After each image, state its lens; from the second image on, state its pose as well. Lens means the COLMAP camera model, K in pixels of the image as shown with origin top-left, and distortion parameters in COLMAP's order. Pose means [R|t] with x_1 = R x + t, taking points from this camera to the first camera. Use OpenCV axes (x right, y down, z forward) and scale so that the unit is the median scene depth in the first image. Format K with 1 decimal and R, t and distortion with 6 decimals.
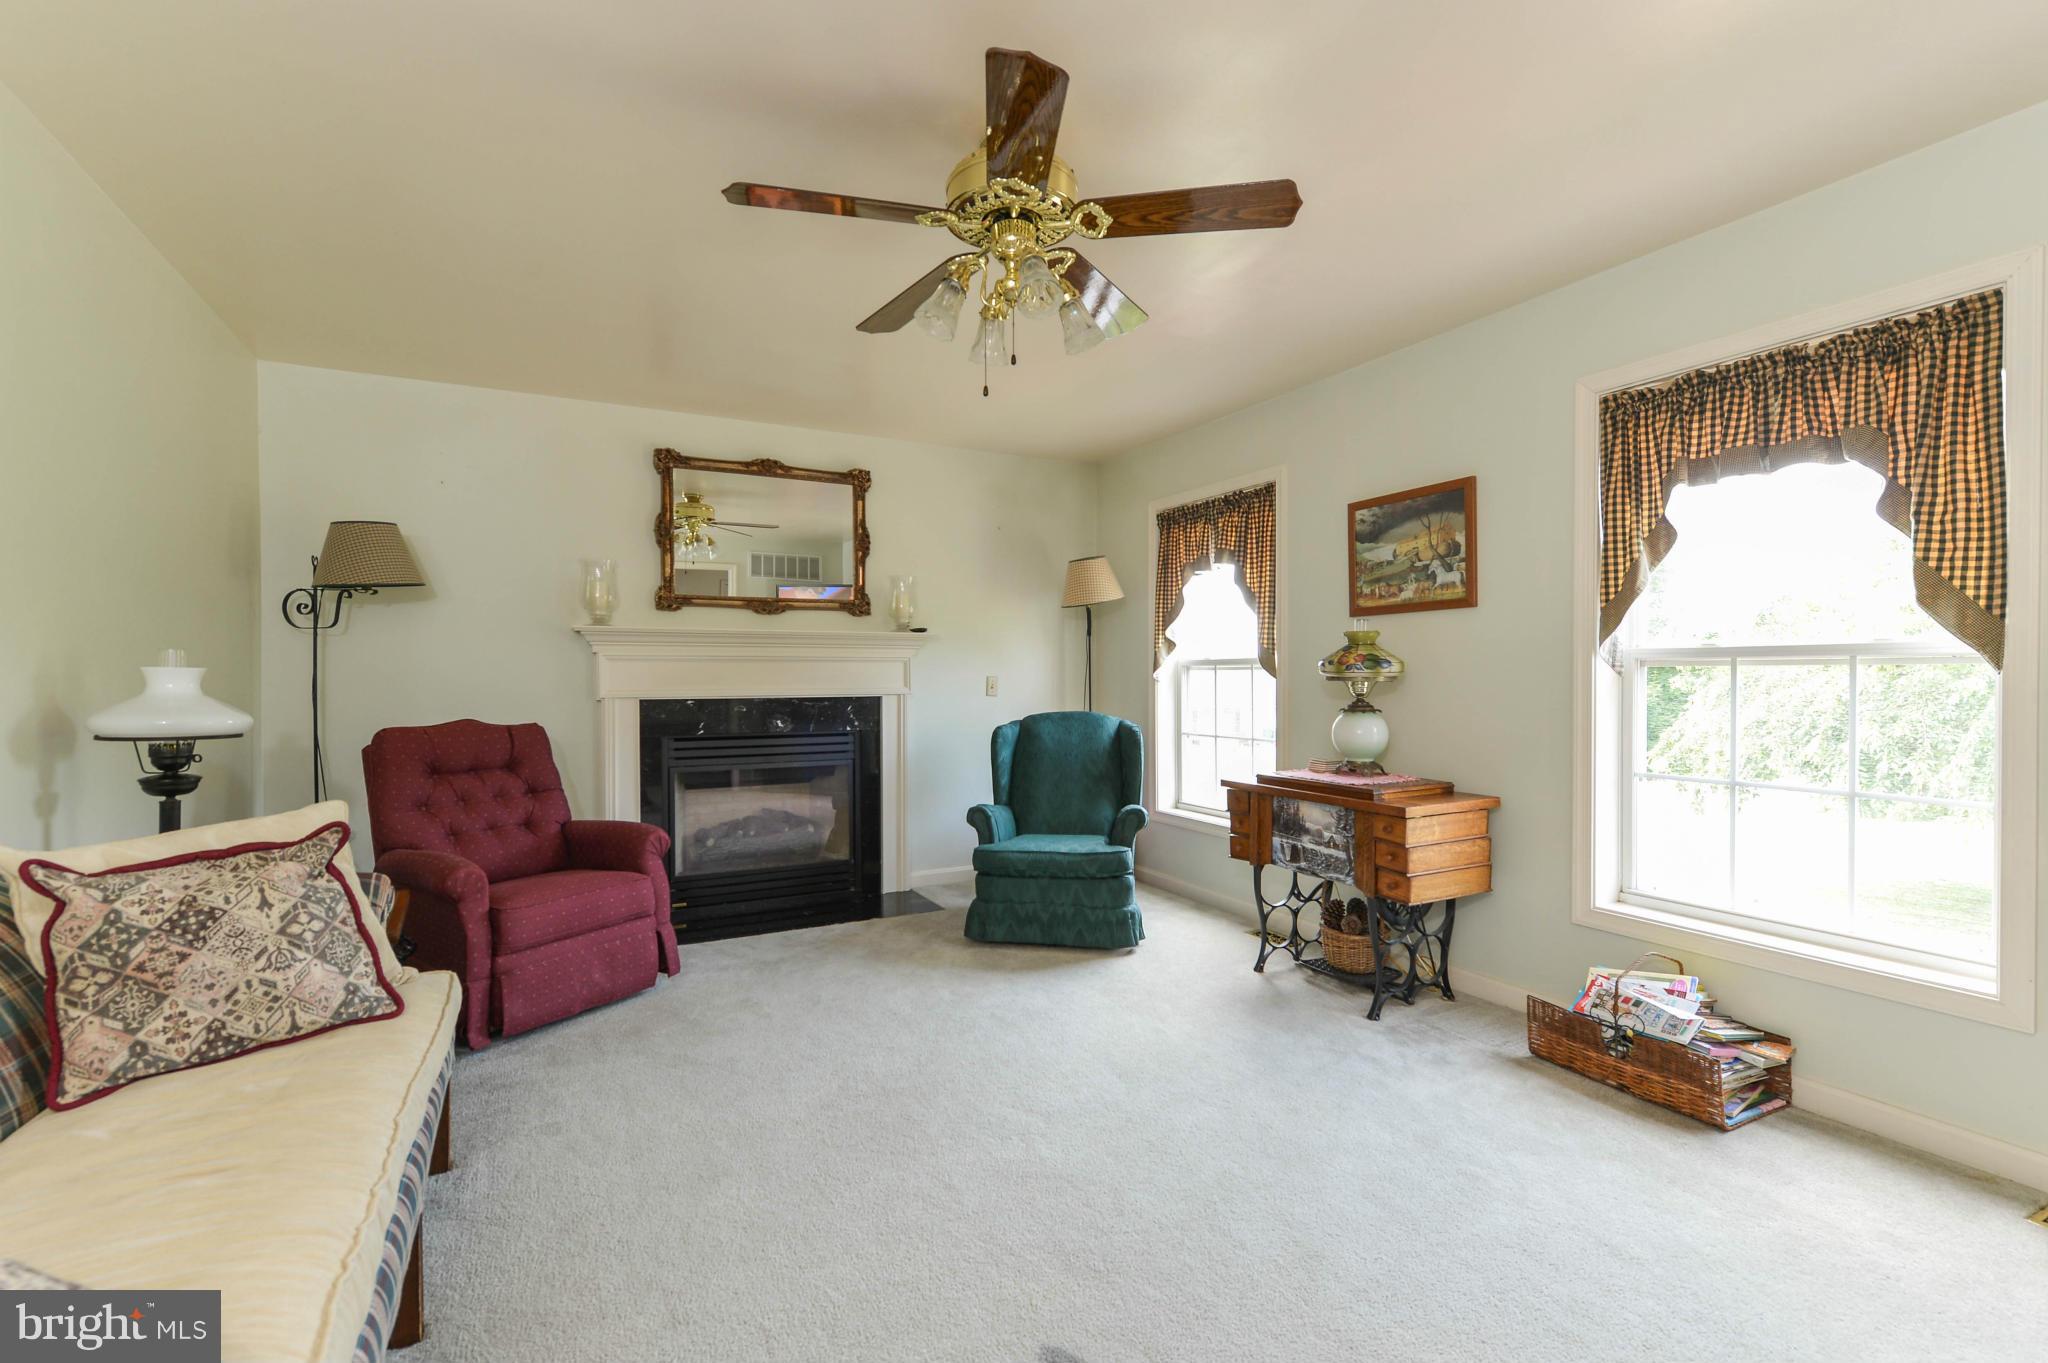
lens RADIAL K [[862.6, 0, 1024.0], [0, 862.6, 681.5], [0, 0, 1]] dist [0.011587, 0.000172]
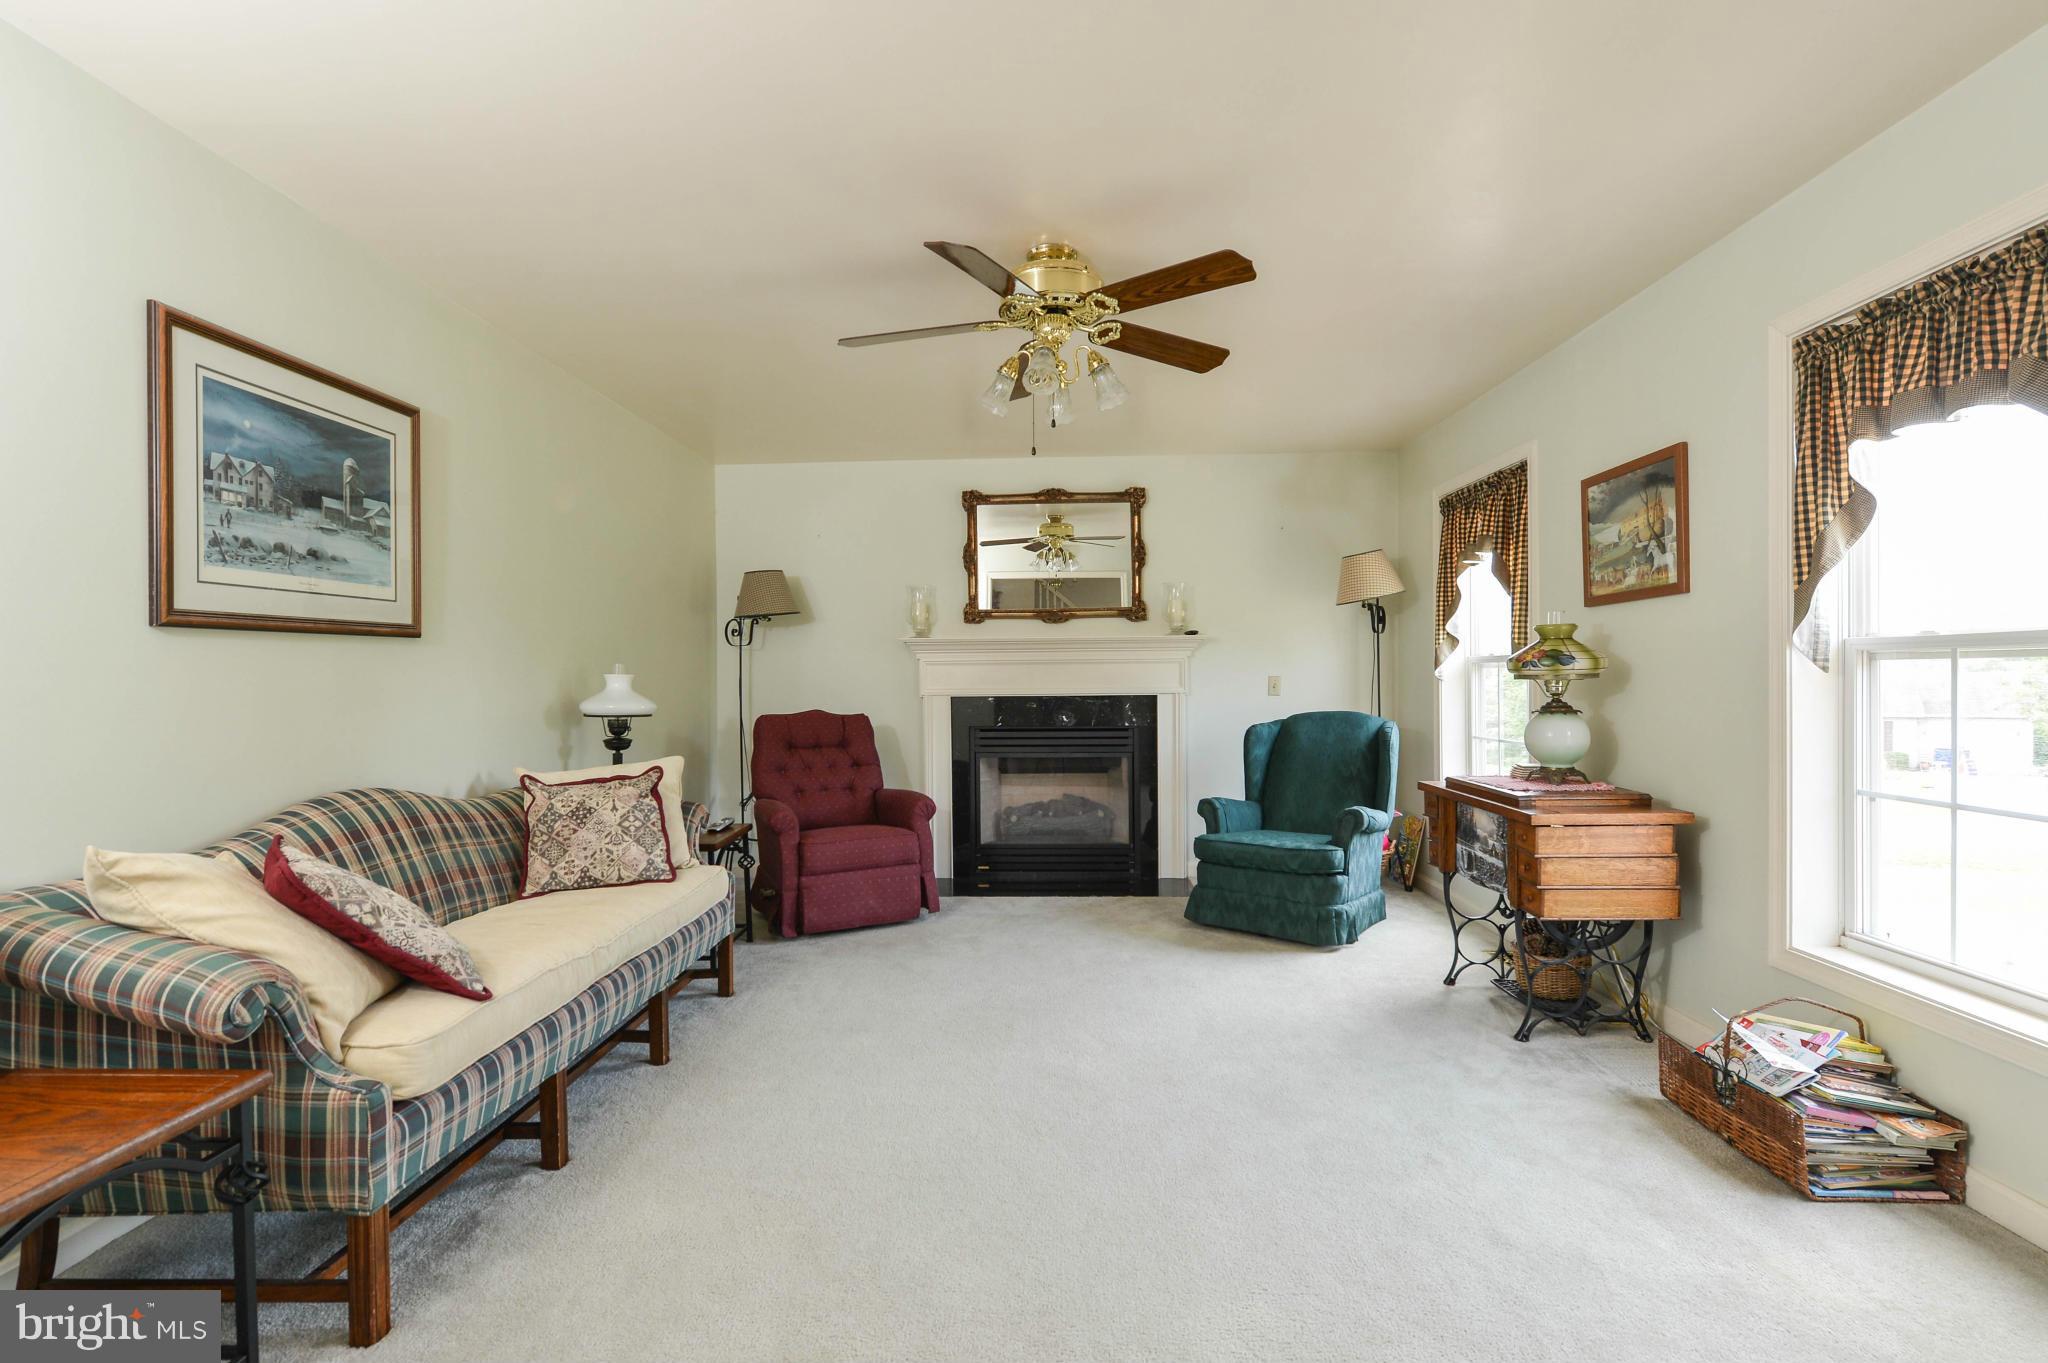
lens RADIAL K [[893.0, 0, 1022.1], [0, 893.0, 677.5], [0, 0, 1]] dist [0.002853, 0.000273]
pose [[0.878891, -0.005351, -0.476992, 0.351567], [0.003263, 0.999981, -0.005204, 0.000779], [0.477011, 0.003017, 0.878892, -0.097932]]
